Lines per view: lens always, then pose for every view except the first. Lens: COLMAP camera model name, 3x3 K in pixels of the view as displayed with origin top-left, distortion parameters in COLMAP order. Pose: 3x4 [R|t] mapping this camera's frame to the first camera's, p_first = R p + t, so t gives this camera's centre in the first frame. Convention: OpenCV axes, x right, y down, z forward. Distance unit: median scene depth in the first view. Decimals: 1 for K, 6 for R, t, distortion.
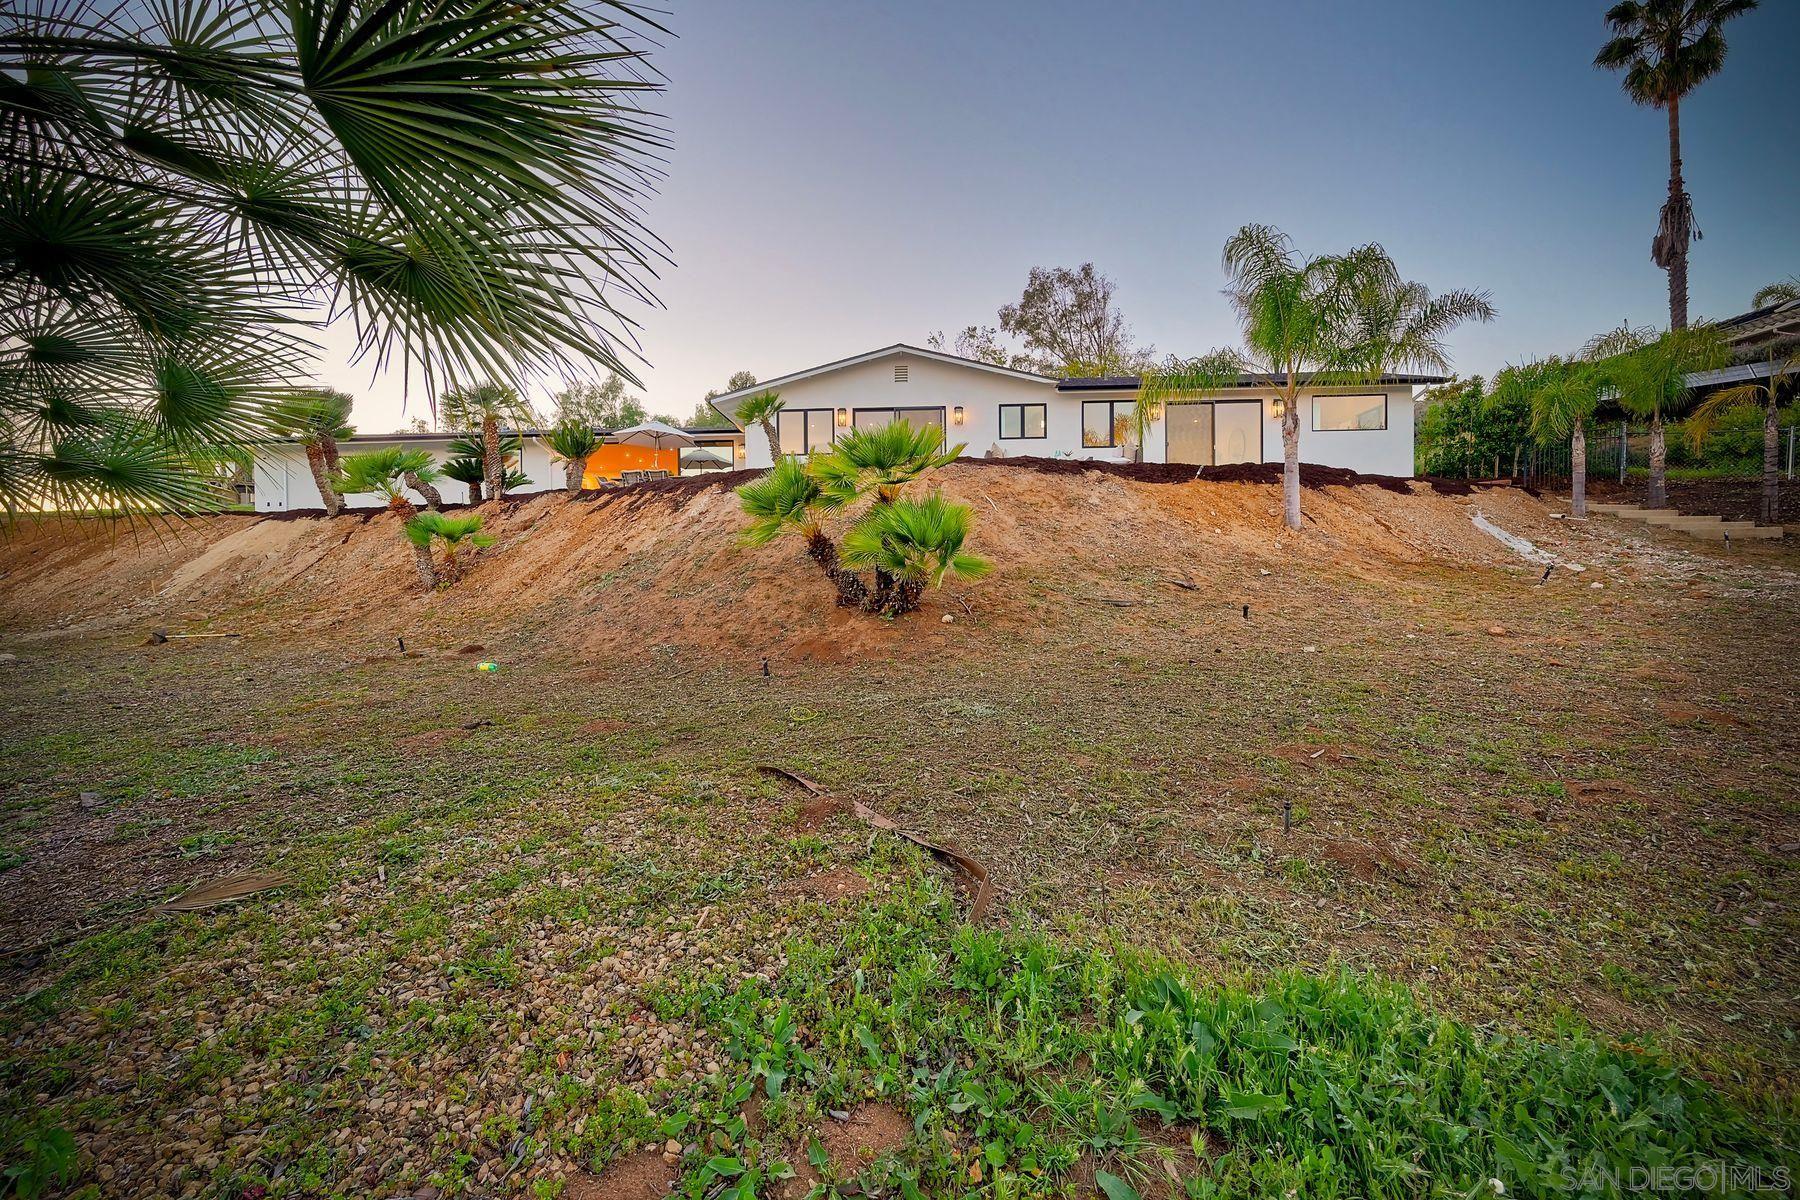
lens RADIAL K [[724.7, 0, 887.7], [0, 724.7, 597.2], [0, 0, 1]] dist [-0.000093, 0.000011]
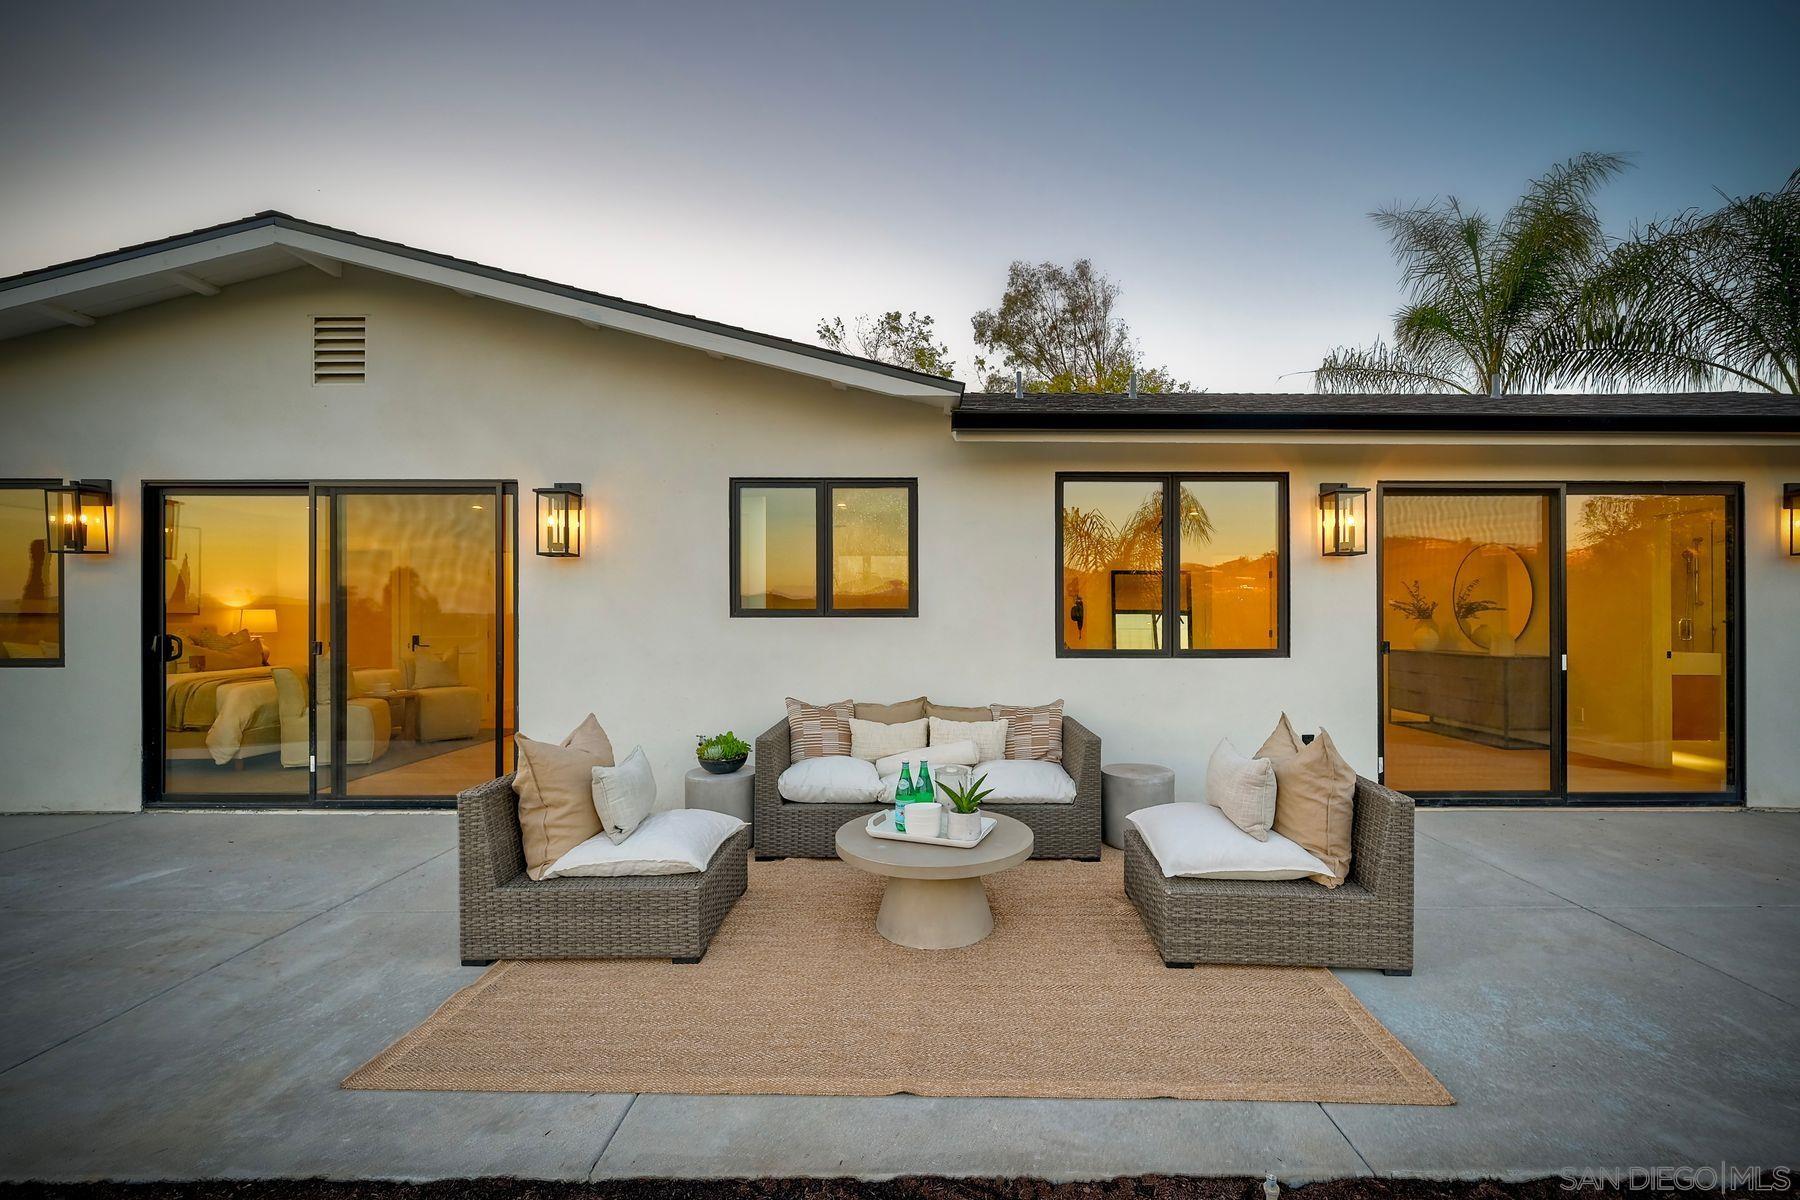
lens RADIAL K [[724.7, 0, 911.8], [0, 724.7, 598.6], [0, 0, 1]] dist [-0.000093, 0.000011]
pose [[0.999169, 0.014552, 0.038085, 0.064416], [-0.013407, 0.999455, -0.030150, -0.067557], [-0.038503, 0.029614, 0.998820, 0.232151]]
